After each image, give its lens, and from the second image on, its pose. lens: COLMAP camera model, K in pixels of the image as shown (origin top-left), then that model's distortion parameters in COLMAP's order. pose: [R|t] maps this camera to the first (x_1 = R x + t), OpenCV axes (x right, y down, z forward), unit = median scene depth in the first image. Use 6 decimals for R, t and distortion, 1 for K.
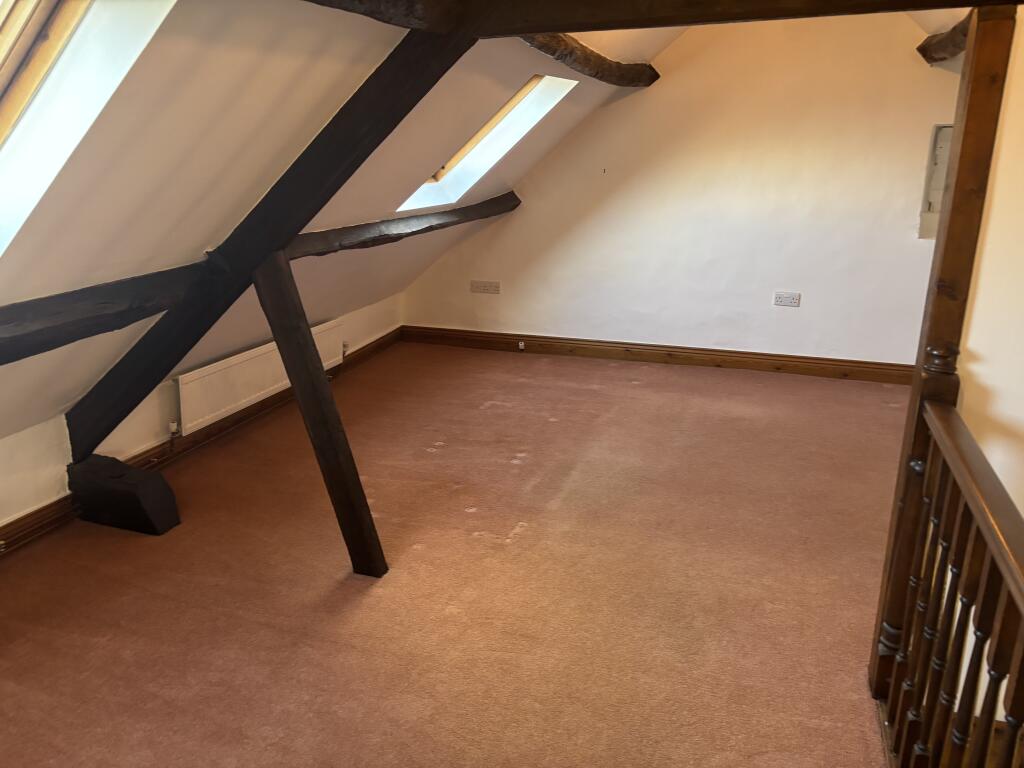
lens RADIAL K [[766.8, 0, 511.4], [0, 766.8, 387.3], [0, 0, 1]] dist [0.057966, -0.058766]
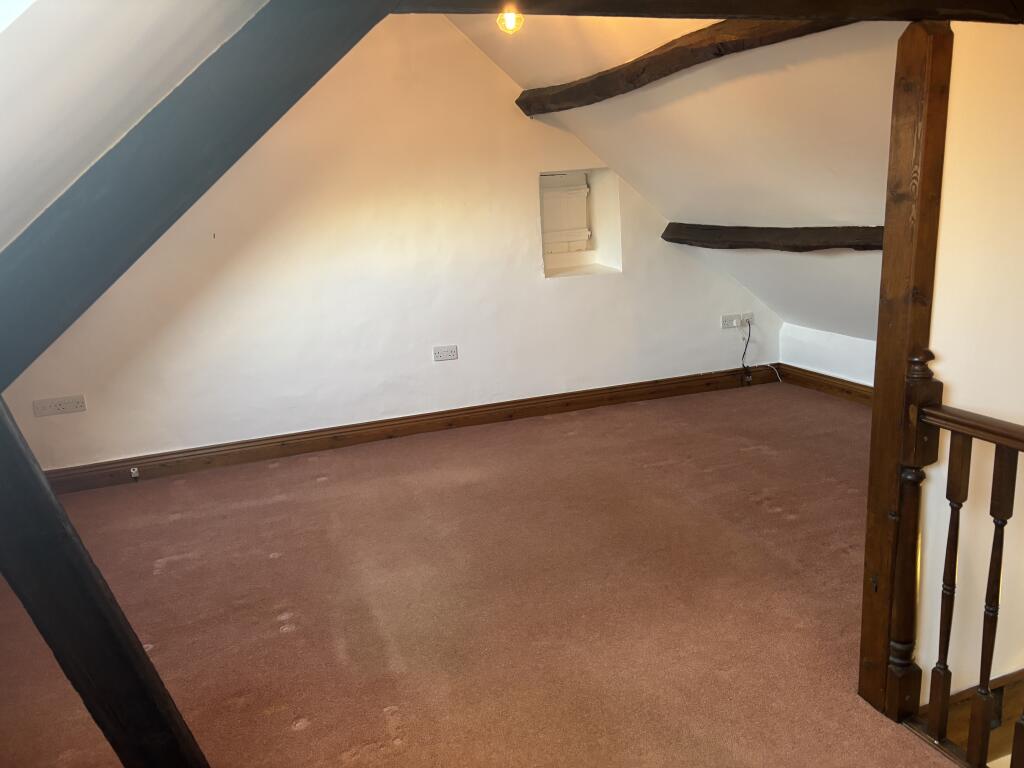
lens RADIAL K [[766.8, 0, 514.4], [0, 766.8, 382.5], [0, 0, 1]] dist [0.057966, -0.058766]
pose [[0.754786, -0.186562, 0.628883, -0.201063], [0.243056, 0.970004, -0.003958, -0.057904], [-0.609281, 0.155841, 0.777490, 0.228098]]
